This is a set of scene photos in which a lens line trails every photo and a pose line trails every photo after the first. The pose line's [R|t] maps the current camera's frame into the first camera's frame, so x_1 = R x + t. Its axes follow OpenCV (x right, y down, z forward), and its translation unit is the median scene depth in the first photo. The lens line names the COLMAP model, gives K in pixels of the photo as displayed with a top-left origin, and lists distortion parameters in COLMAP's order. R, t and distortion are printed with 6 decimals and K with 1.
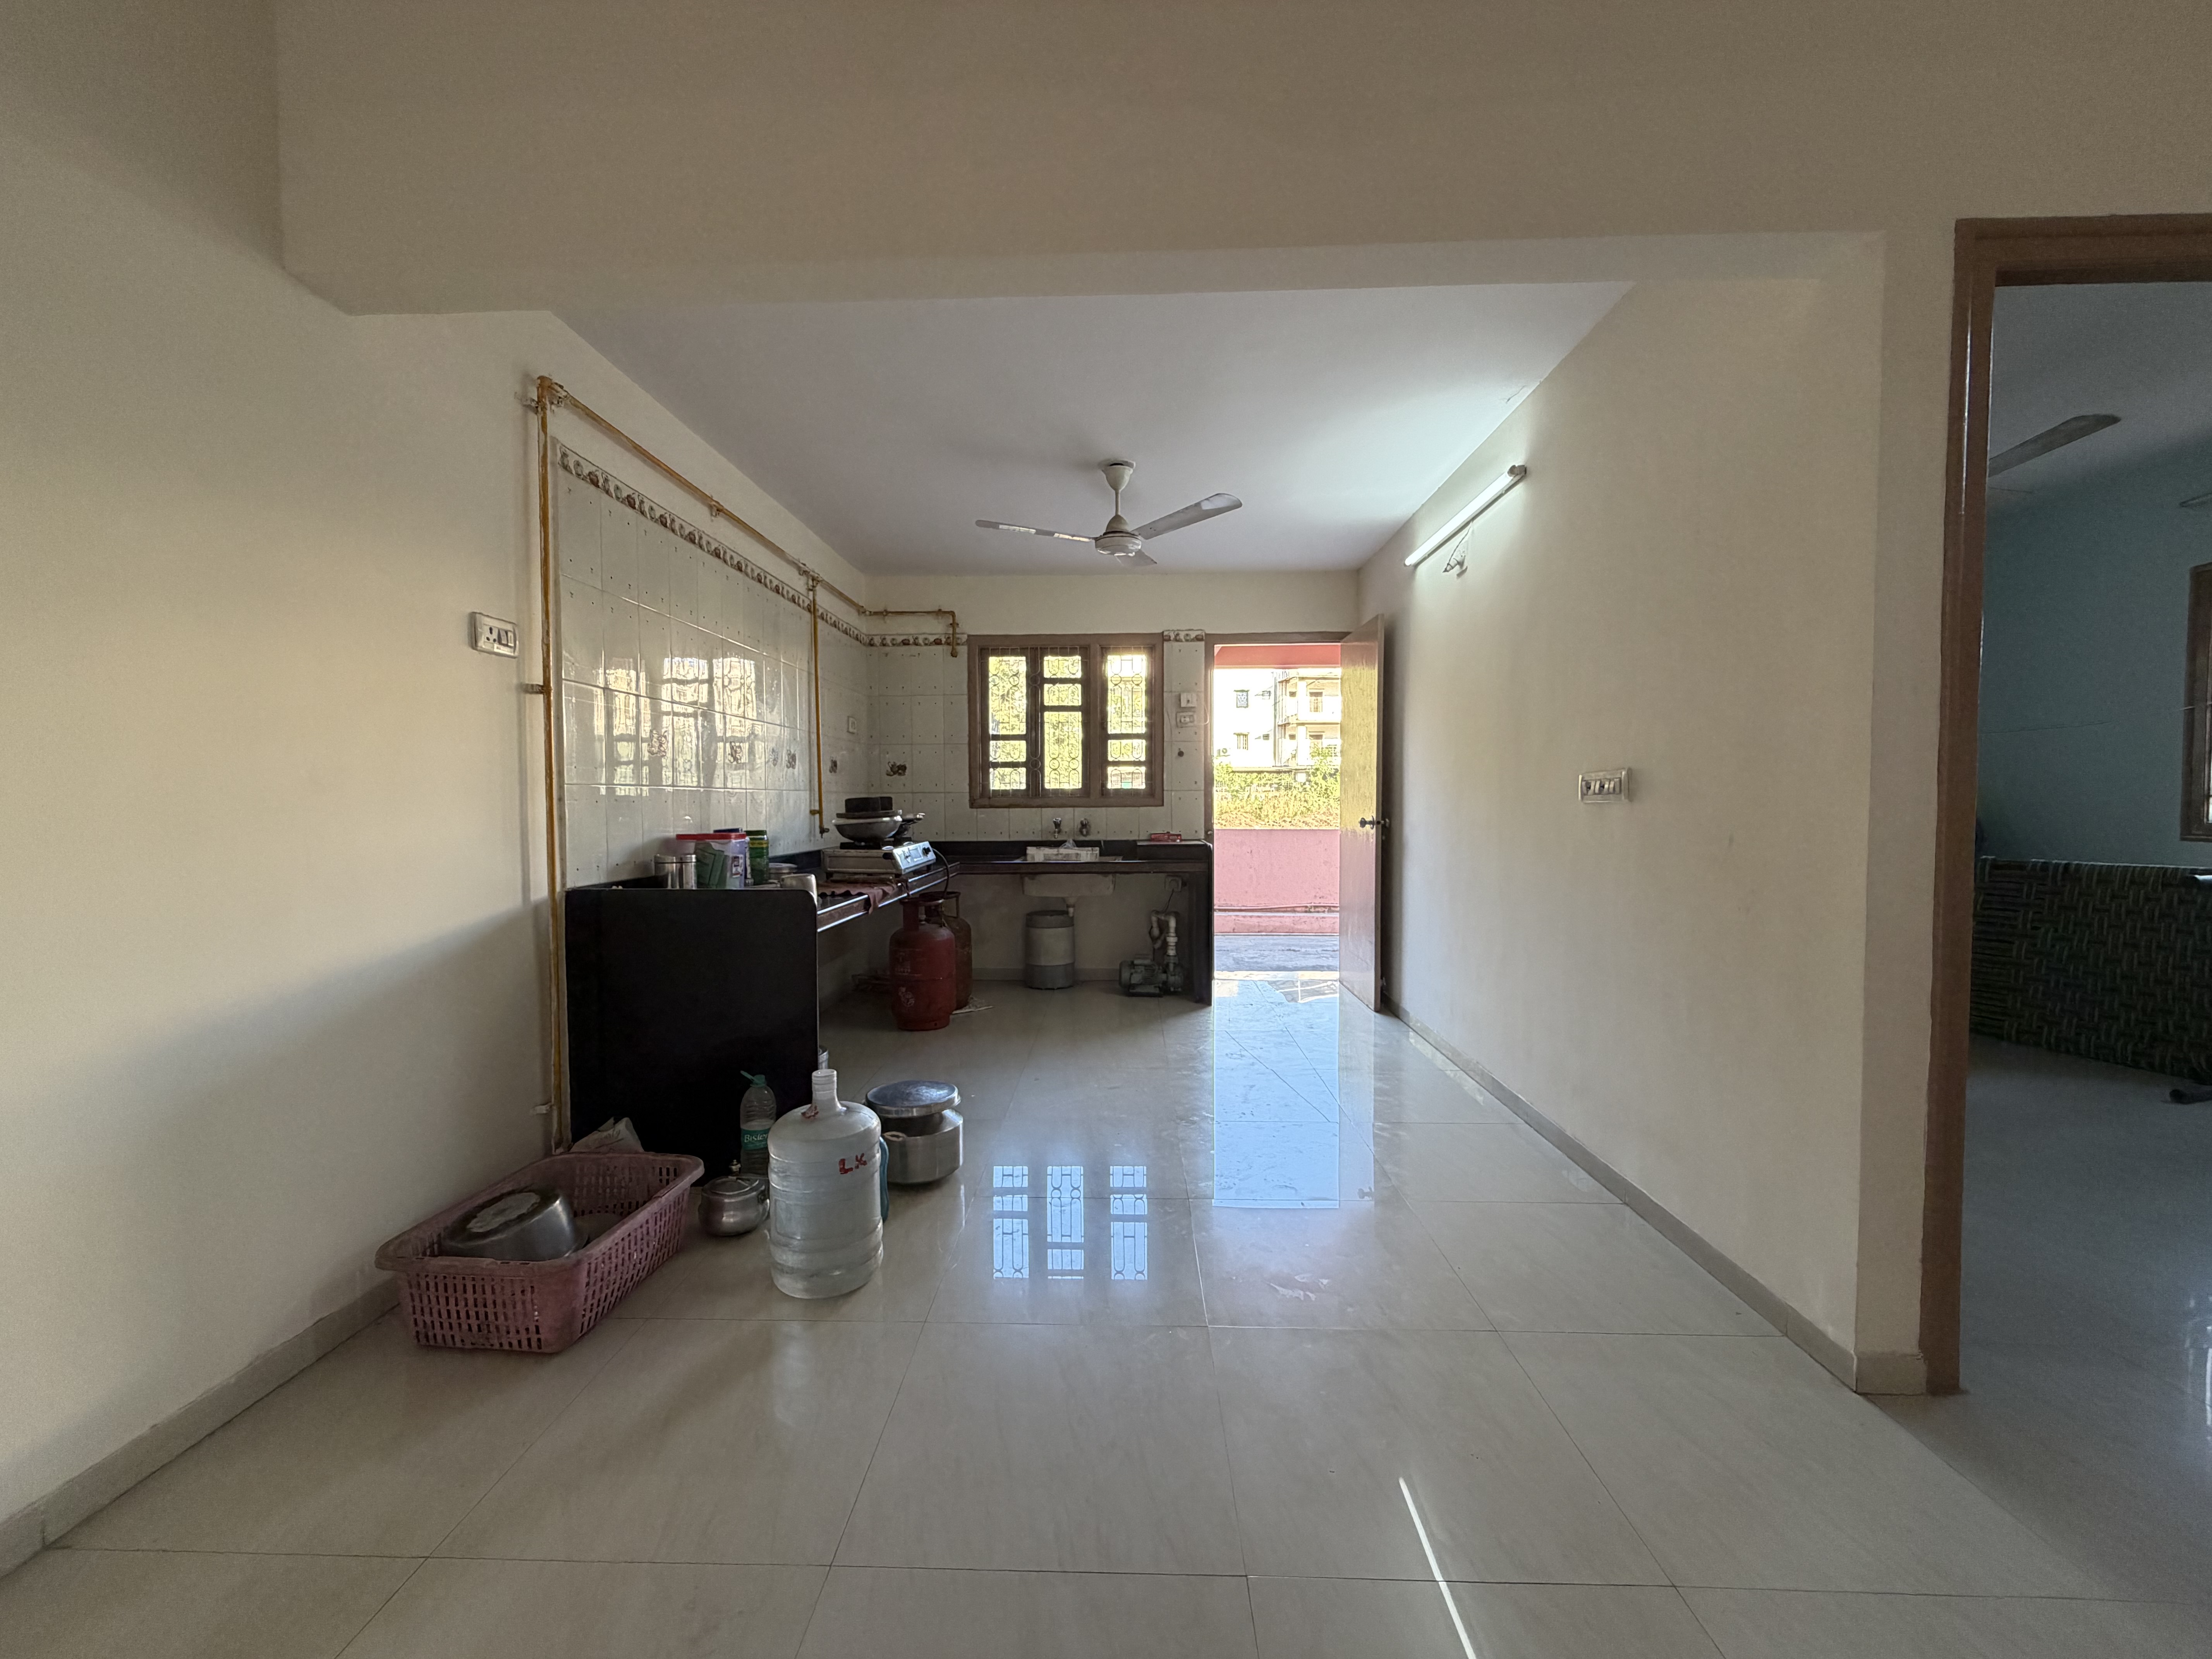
lens RADIAL K [[885.4, 0, 1108.5], [0, 885.4, 824.1], [0, 0, 1]] dist [-0.000094, -0.000003]
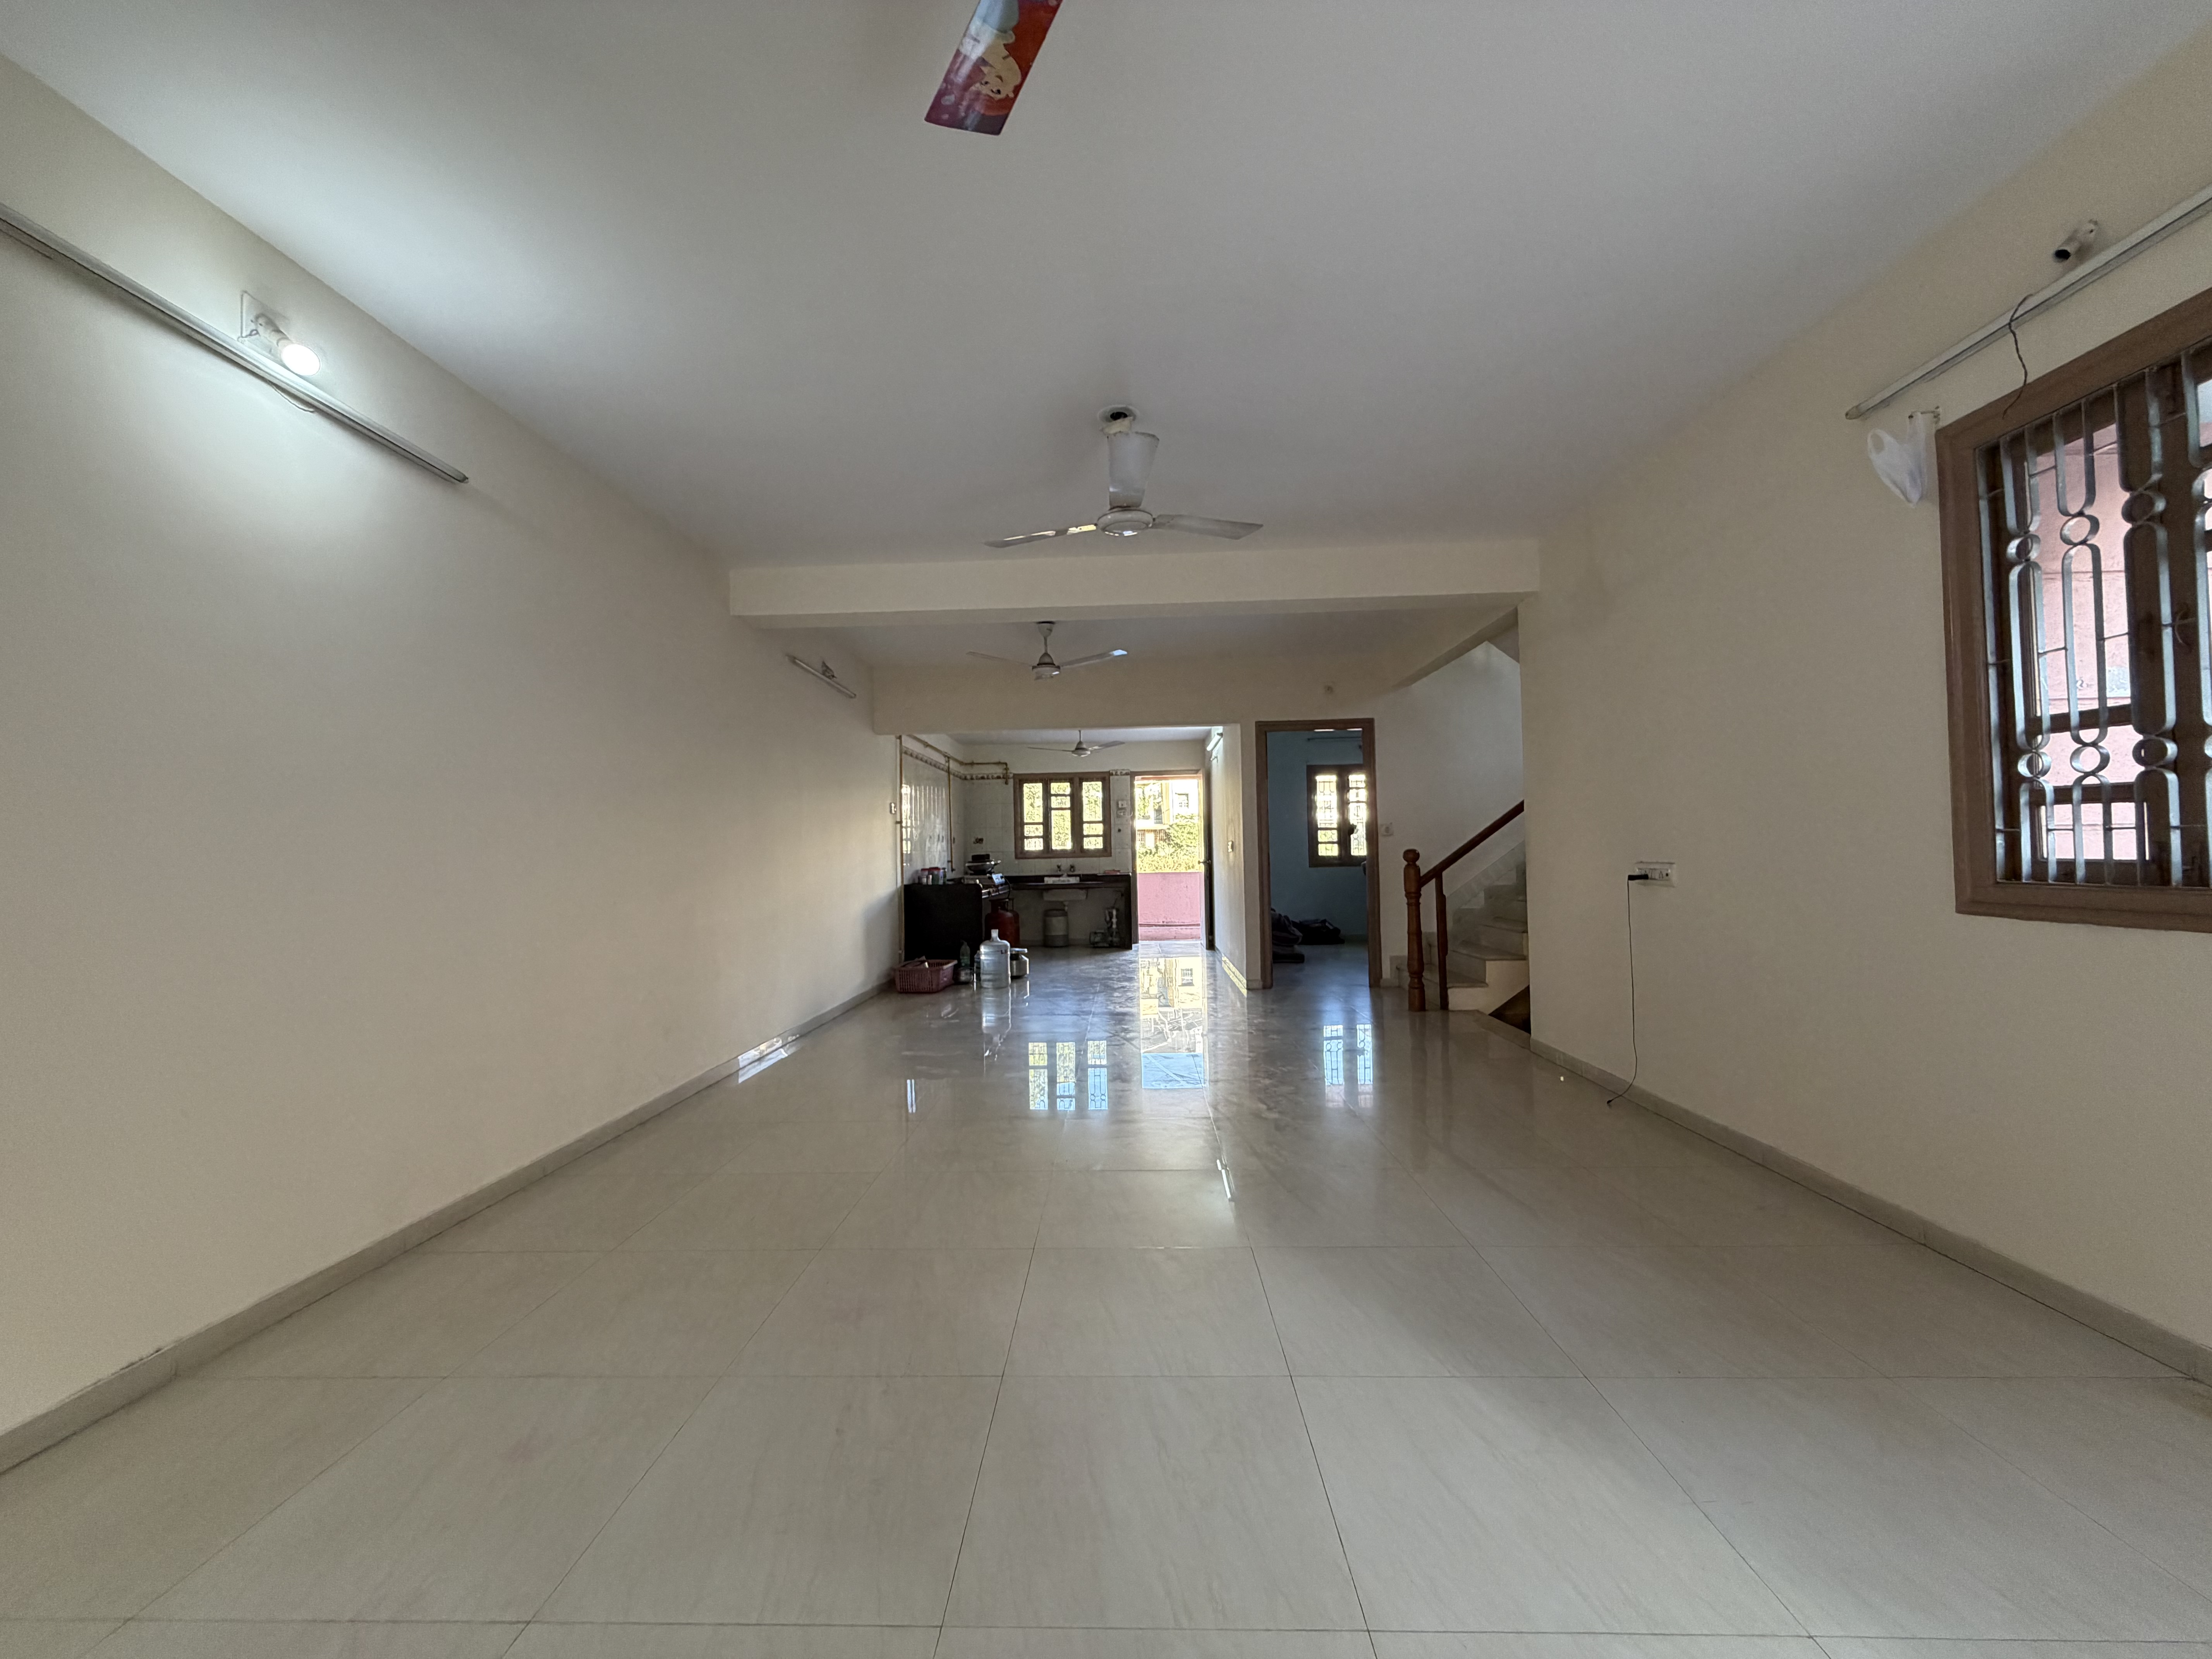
lens RADIAL K [[885.4, 0, 1102.4], [0, 885.4, 827.7], [0, 0, 1]] dist [-0.000094, -0.000003]
pose [[0.999829, -0.016313, -0.008763, 0.060531], [0.015748, 0.998009, -0.061068, 0.036282], [0.009742, 0.060919, 0.998095, -1.015540]]
